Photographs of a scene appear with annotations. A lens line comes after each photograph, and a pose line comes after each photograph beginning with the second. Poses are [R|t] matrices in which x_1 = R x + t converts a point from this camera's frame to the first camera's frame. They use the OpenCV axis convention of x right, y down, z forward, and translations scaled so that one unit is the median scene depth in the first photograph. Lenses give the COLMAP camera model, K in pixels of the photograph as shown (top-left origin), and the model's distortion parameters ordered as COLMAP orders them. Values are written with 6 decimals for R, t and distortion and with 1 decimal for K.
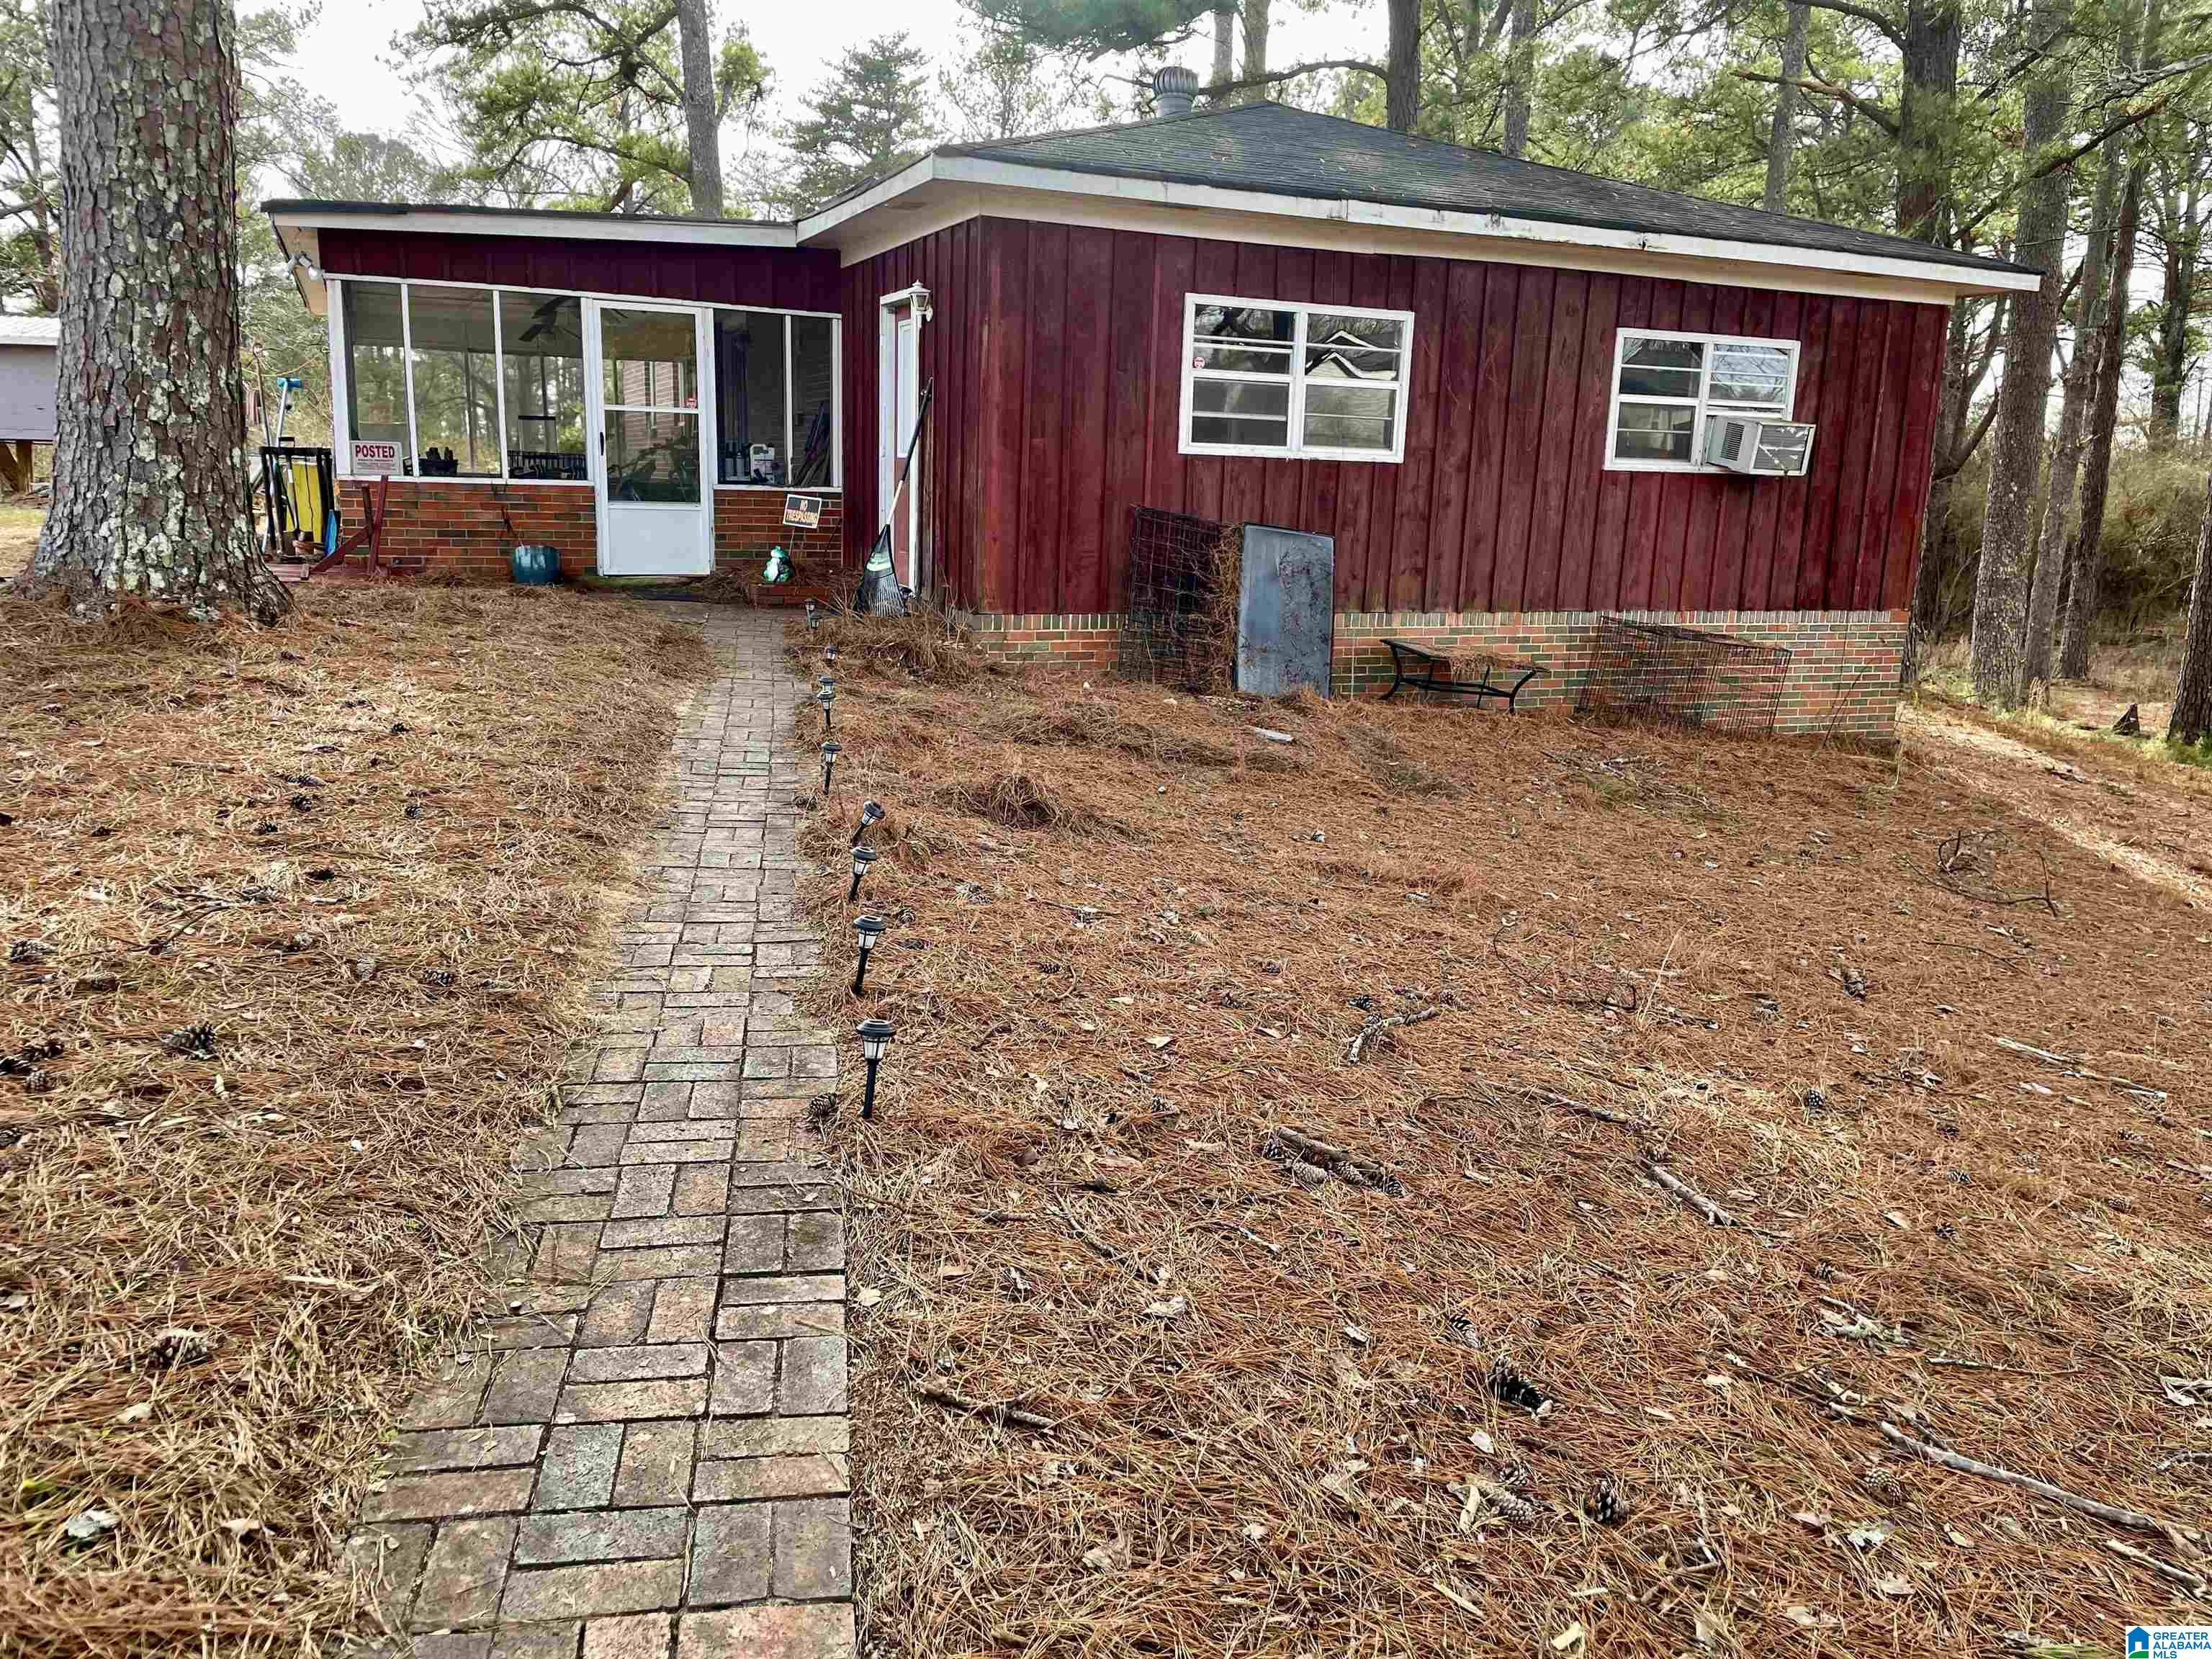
lens RADIAL K [[1648.2, 0, 1149.2], [0, 1648.2, 834.5], [0, 0, 1]] dist [0.113645, -0.141842]
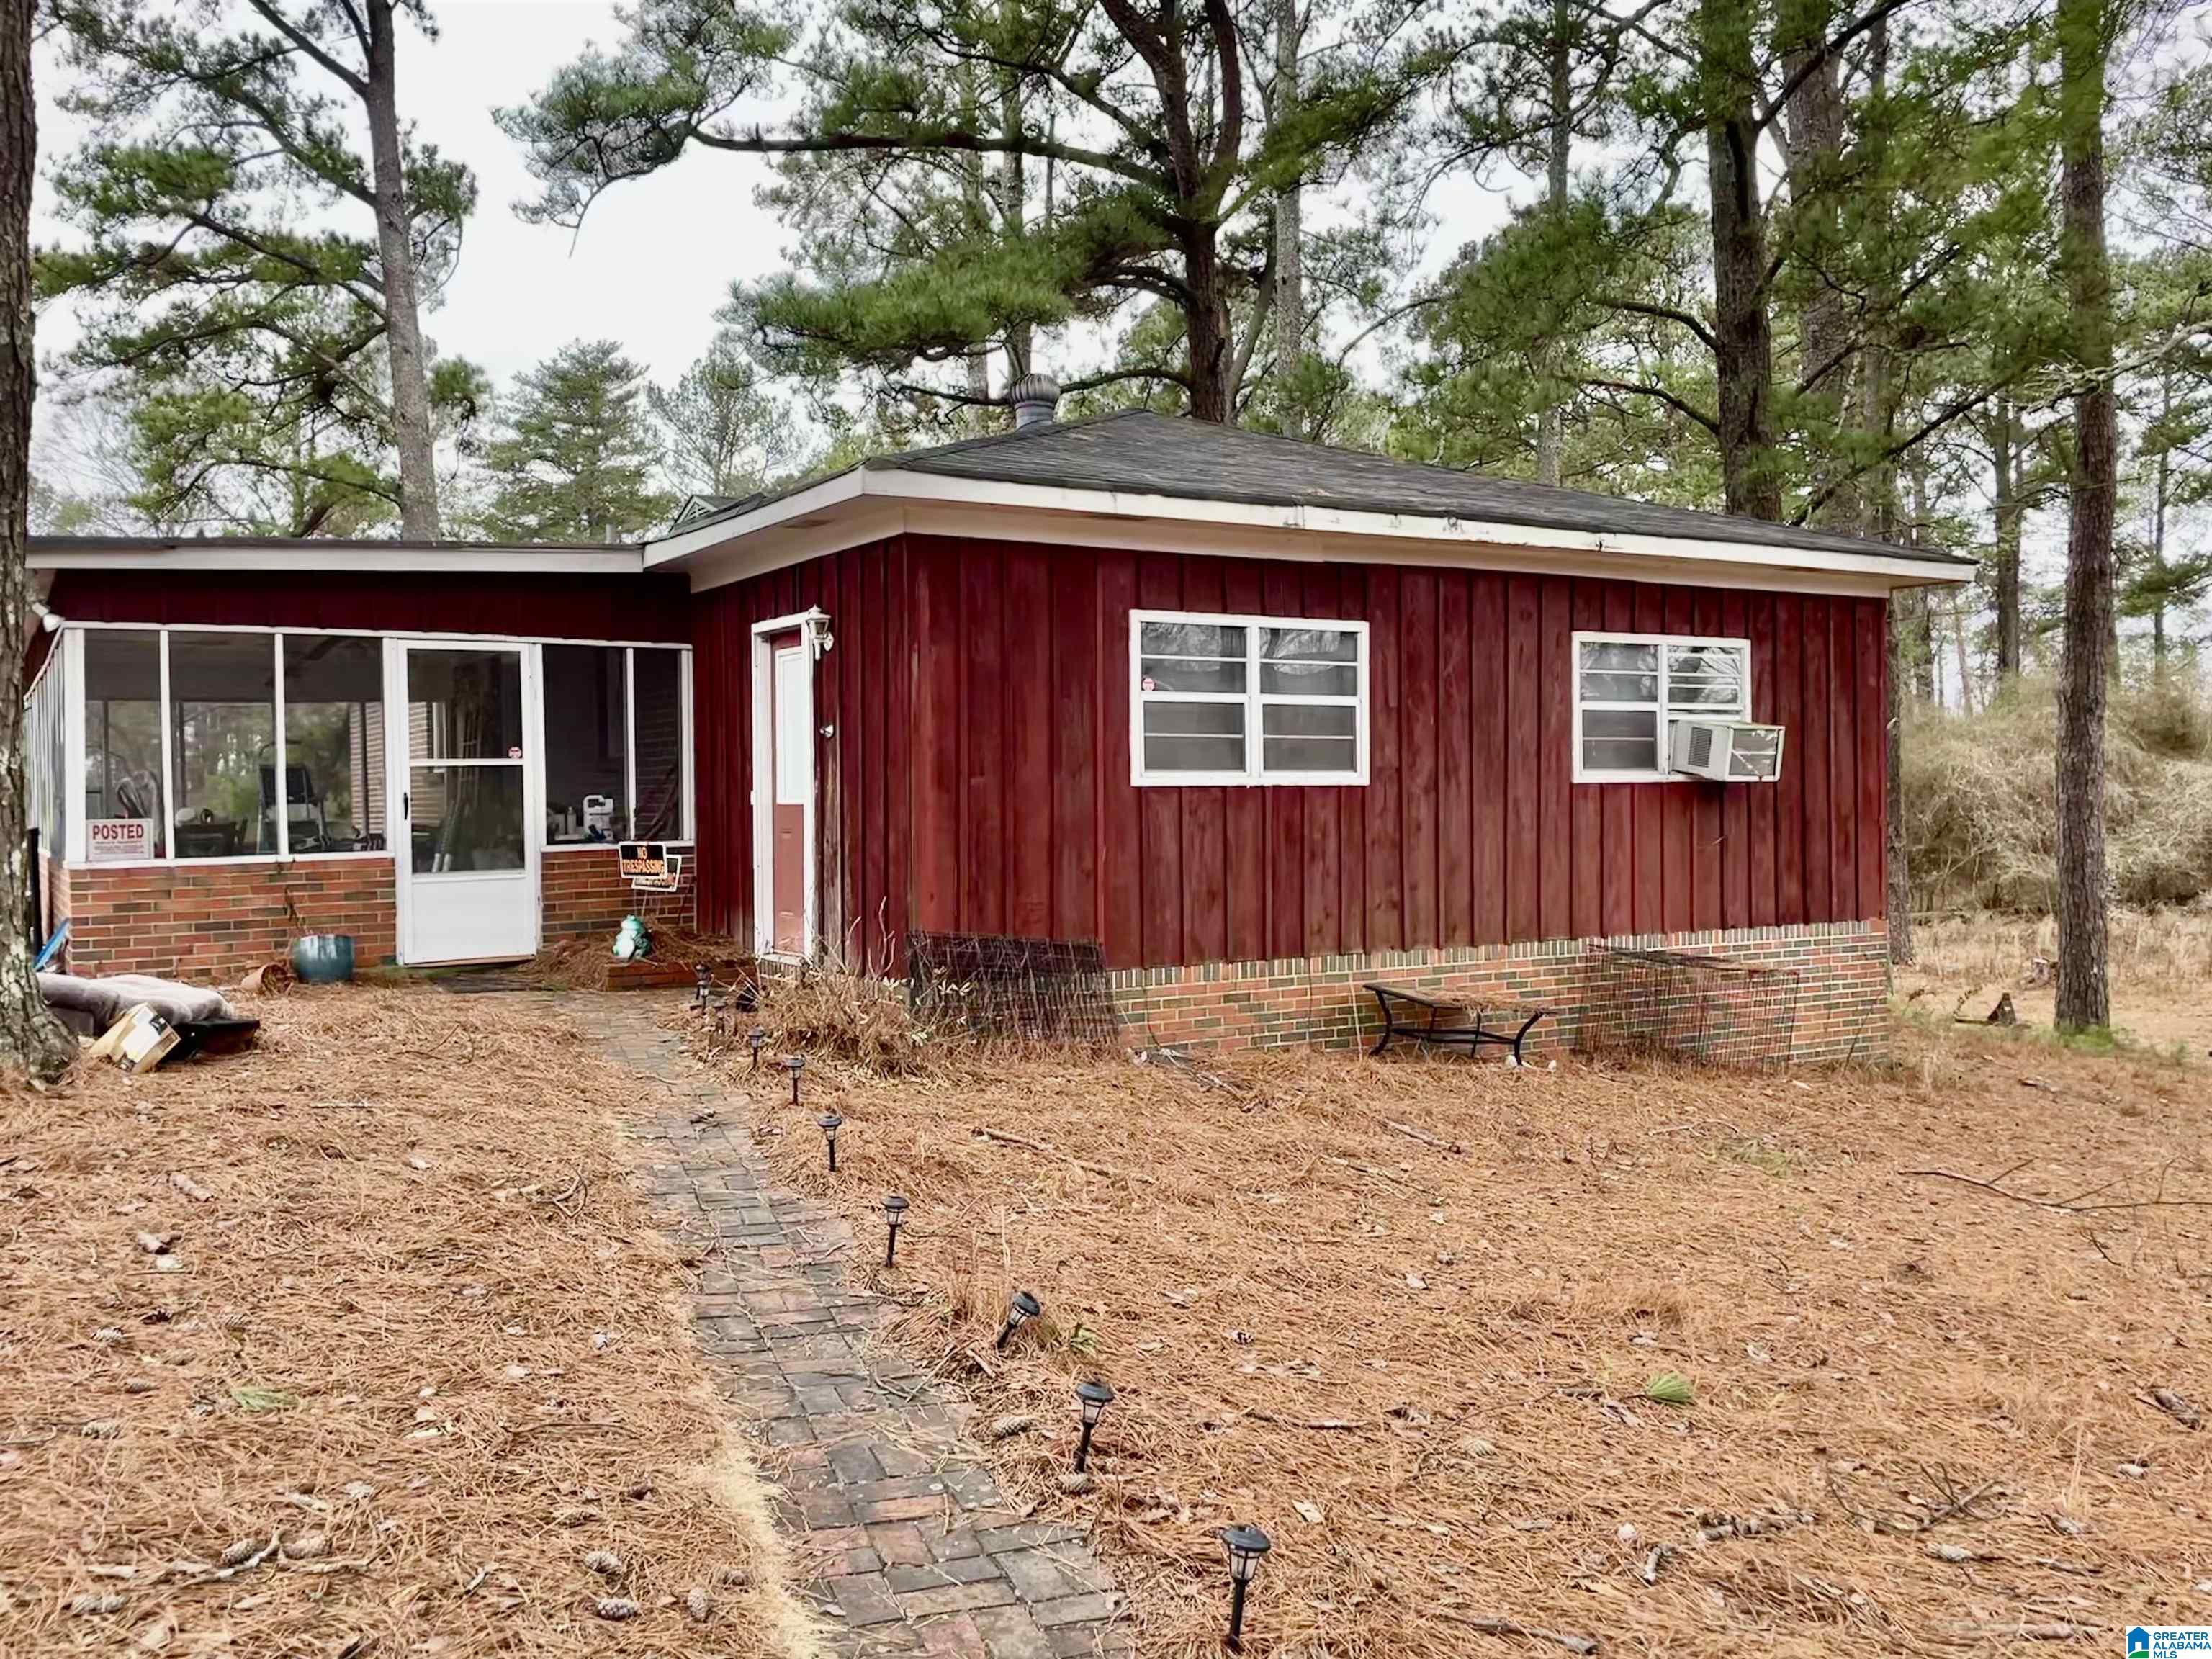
lens RADIAL K [[1811.0, 0, 1106.0], [0, 1811.0, 829.5], [0, 0, 1]] dist [0.127452, -0.170868]
pose [[0.990082, -0.047440, 0.132240, -0.105677], [0.071377, 0.980588, -0.182624, -0.032523], [-0.121009, 0.190252, 0.974249, 0.079236]]
